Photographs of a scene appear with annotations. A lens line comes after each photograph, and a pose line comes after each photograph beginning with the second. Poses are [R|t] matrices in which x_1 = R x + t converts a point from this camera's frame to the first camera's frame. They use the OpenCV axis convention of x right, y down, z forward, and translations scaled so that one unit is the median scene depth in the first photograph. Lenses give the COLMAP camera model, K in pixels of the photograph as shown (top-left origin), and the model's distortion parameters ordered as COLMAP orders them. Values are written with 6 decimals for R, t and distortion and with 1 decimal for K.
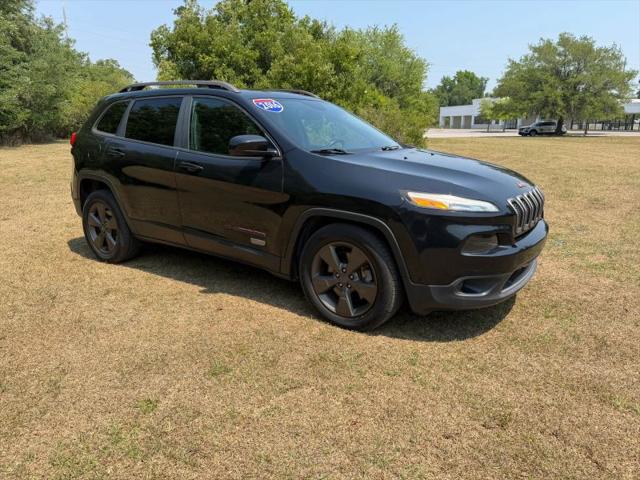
lens RADIAL K [[455.7, 0, 324.9], [0, 455.7, 237.3], [0, 0, 1]] dist [0.025432, -0.031786]
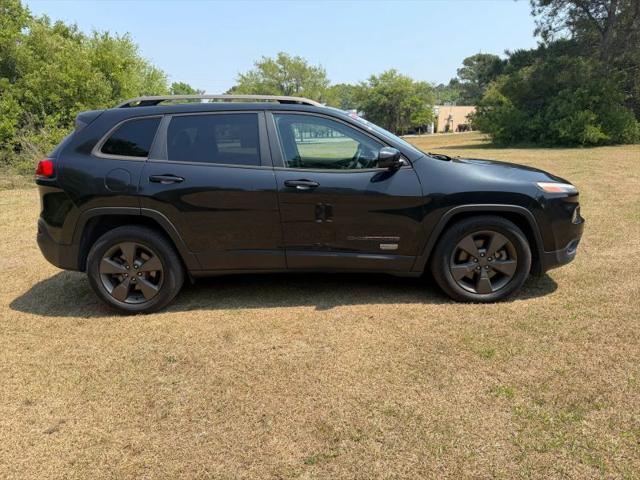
lens RADIAL K [[455.6, 0, 318.7], [0, 455.6, 236.4], [0, 0, 1]] dist [0.037581, -0.037613]
pose [[0.836446, -0.151181, 0.526784, -0.126711], [0.164362, 0.986154, 0.022035, -0.009677], [-0.522822, 0.068152, 0.849713, 0.026488]]
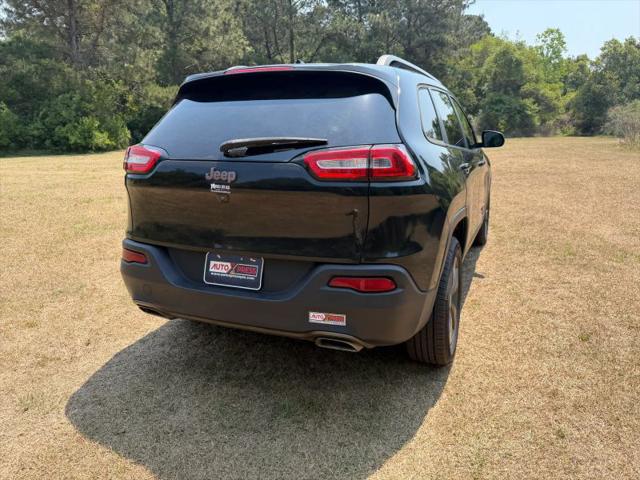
lens RADIAL K [[455.6, 0, 318.7], [0, 455.6, 236.4], [0, 0, 1]] dist [0.037581, -0.037613]
pose [[-0.181992, -0.229832, 0.956063, -0.203044], [0.251874, 0.928965, 0.271264, -0.060845], [-0.950494, 0.290176, -0.111176, 0.243705]]
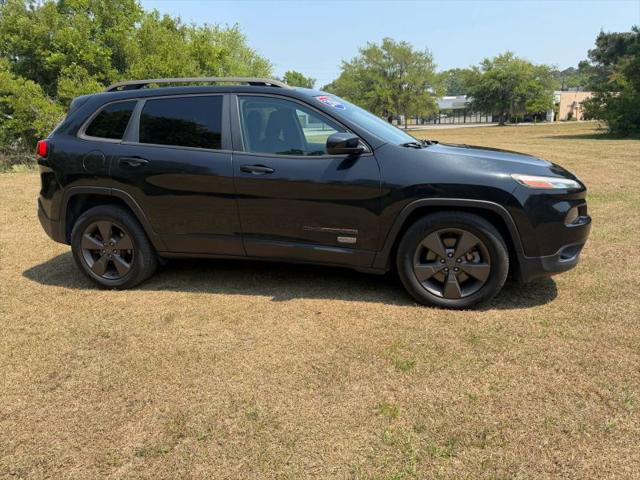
lens RADIAL K [[455.7, 0, 324.9], [0, 455.7, 237.3], [0, 0, 1]] dist [0.025432, -0.031786]
pose [[0.936789, -0.112144, 0.331435, -0.078088], [0.112151, 0.993506, 0.019170, -0.003008], [-0.331433, 0.019212, 0.943283, 0.011980]]
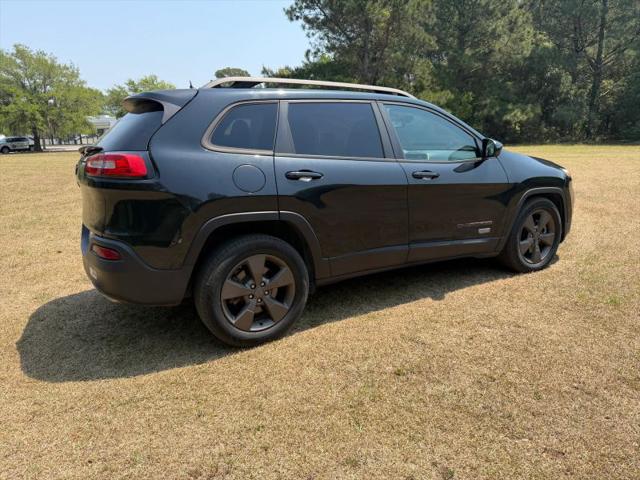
lens RADIAL K [[455.7, 0, 324.9], [0, 455.7, 237.3], [0, 0, 1]] dist [0.025432, -0.031786]
pose [[0.438909, -0.208499, 0.874006, -0.202313], [0.236735, 0.965171, 0.111363, -0.029988], [-0.866785, 0.158029, 0.472981, 0.120615]]
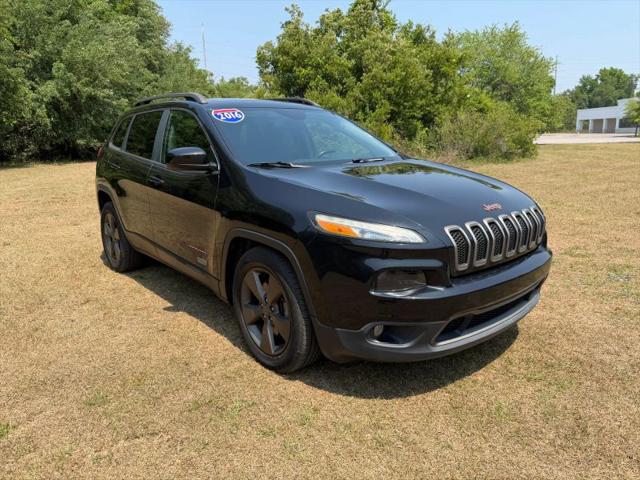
lens RADIAL K [[455.7, 0, 324.9], [0, 455.7, 237.3], [0, 0, 1]] dist [0.025432, -0.031786]
pose [[0.966370, 0.036998, -0.254480, 0.049518], [-0.041418, 0.999070, -0.012028, -0.005771], [0.253798, 0.022164, 0.967003, 0.023804]]
